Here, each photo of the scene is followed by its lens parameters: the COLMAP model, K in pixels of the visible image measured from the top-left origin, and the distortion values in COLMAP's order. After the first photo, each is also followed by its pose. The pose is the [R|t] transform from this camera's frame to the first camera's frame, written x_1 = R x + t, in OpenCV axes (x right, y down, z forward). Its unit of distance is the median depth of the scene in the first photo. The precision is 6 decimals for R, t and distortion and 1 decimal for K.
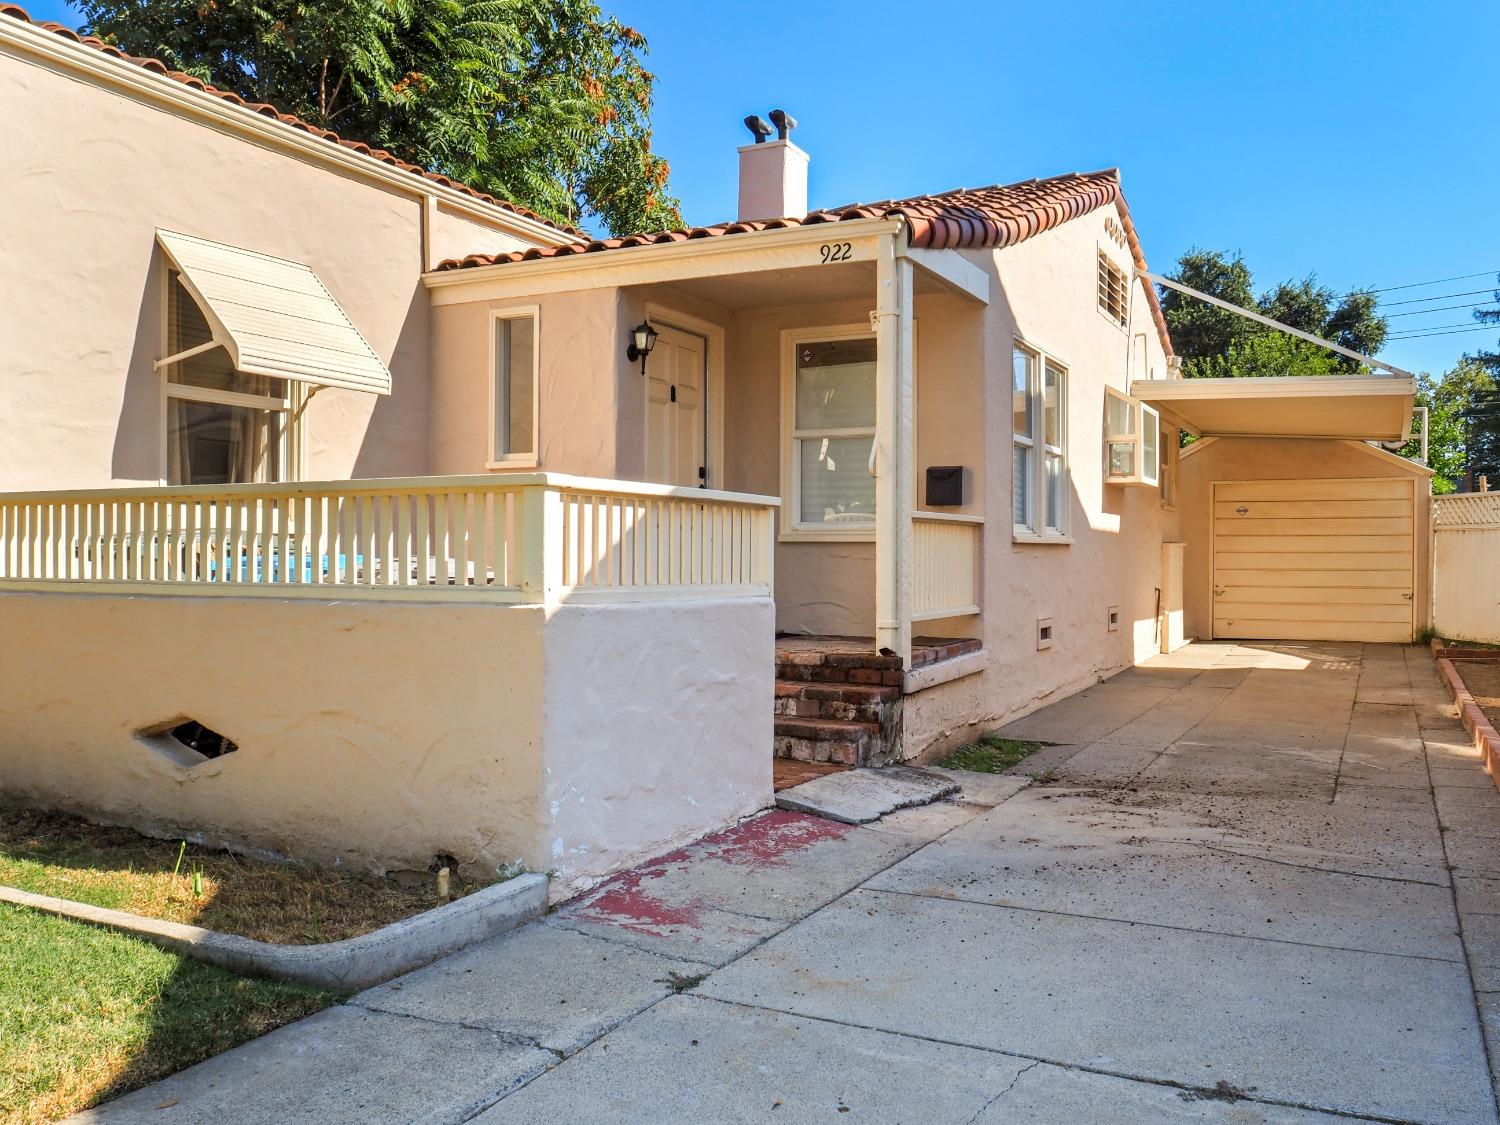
lens RADIAL K [[1244.2, 0, 750.0], [0, 1244.2, 562.5], [0, 0, 1]] dist [-0.049058, -0.001522]
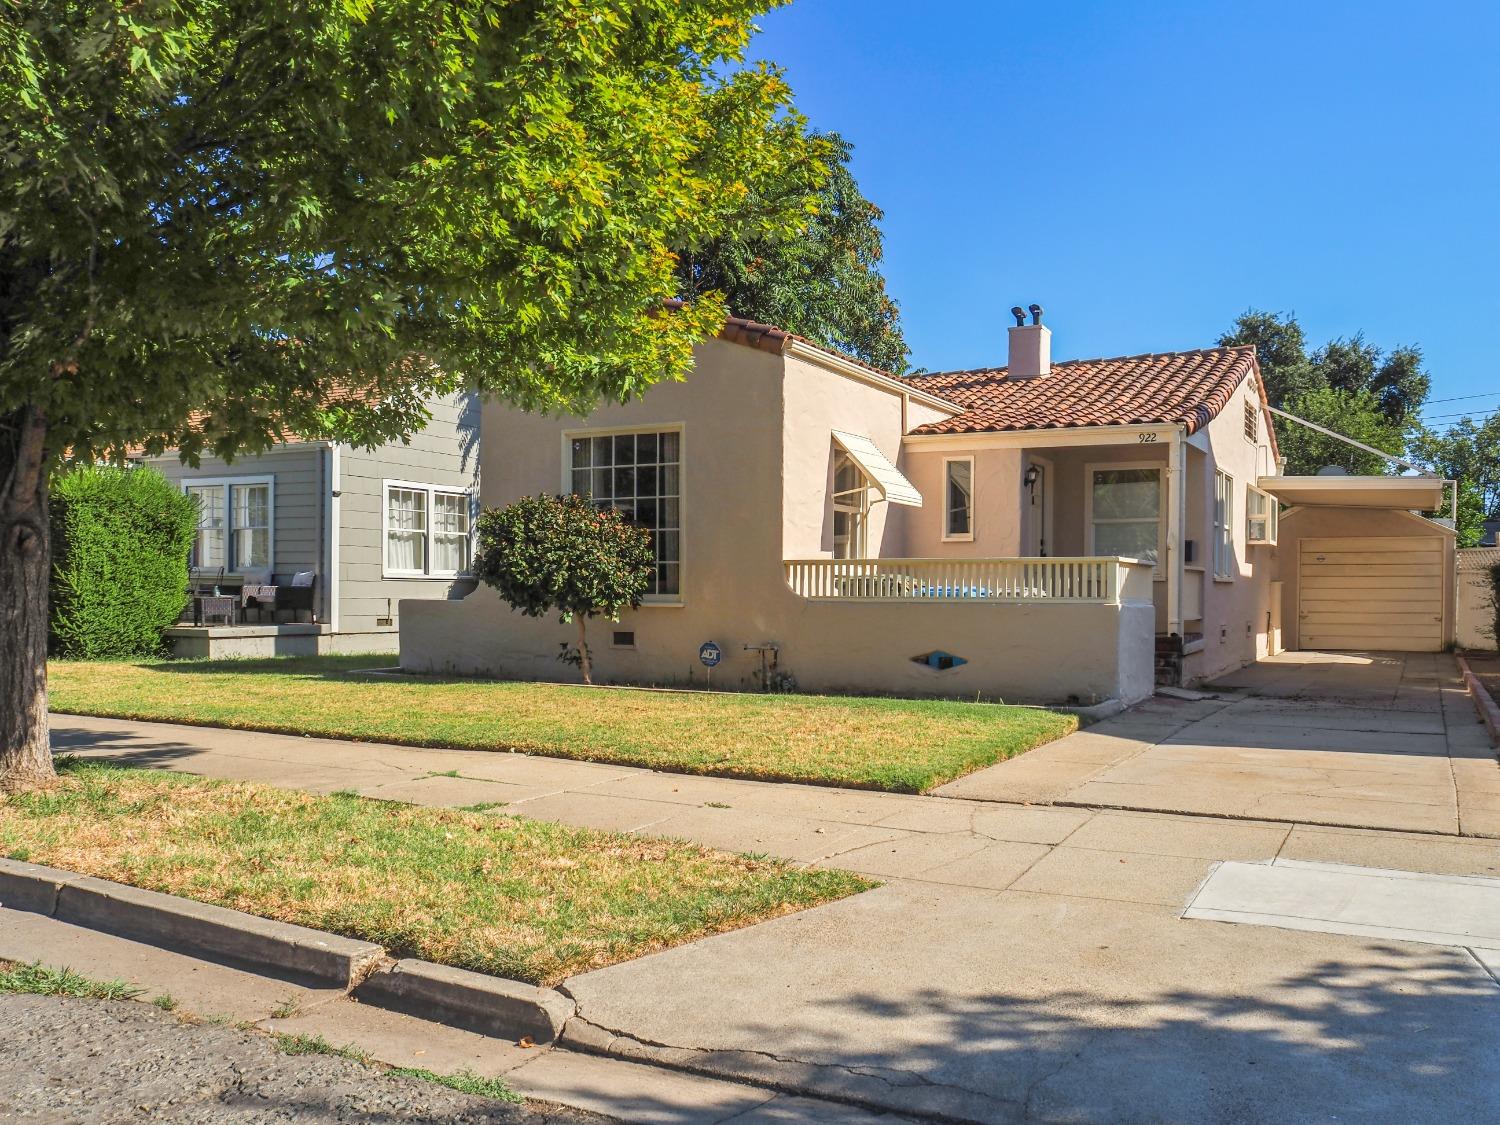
lens RADIAL K [[1240.1, 0, 749.9], [0, 1240.1, 620.2], [0, 0, 1]] dist [-0.045433, -0.002212]
pose [[0.999600, 0.002802, -0.028125, -0.307751], [-0.002320, 0.999851, 0.017124, 0.008440], [0.028169, -0.017052, 0.999458, -0.608385]]
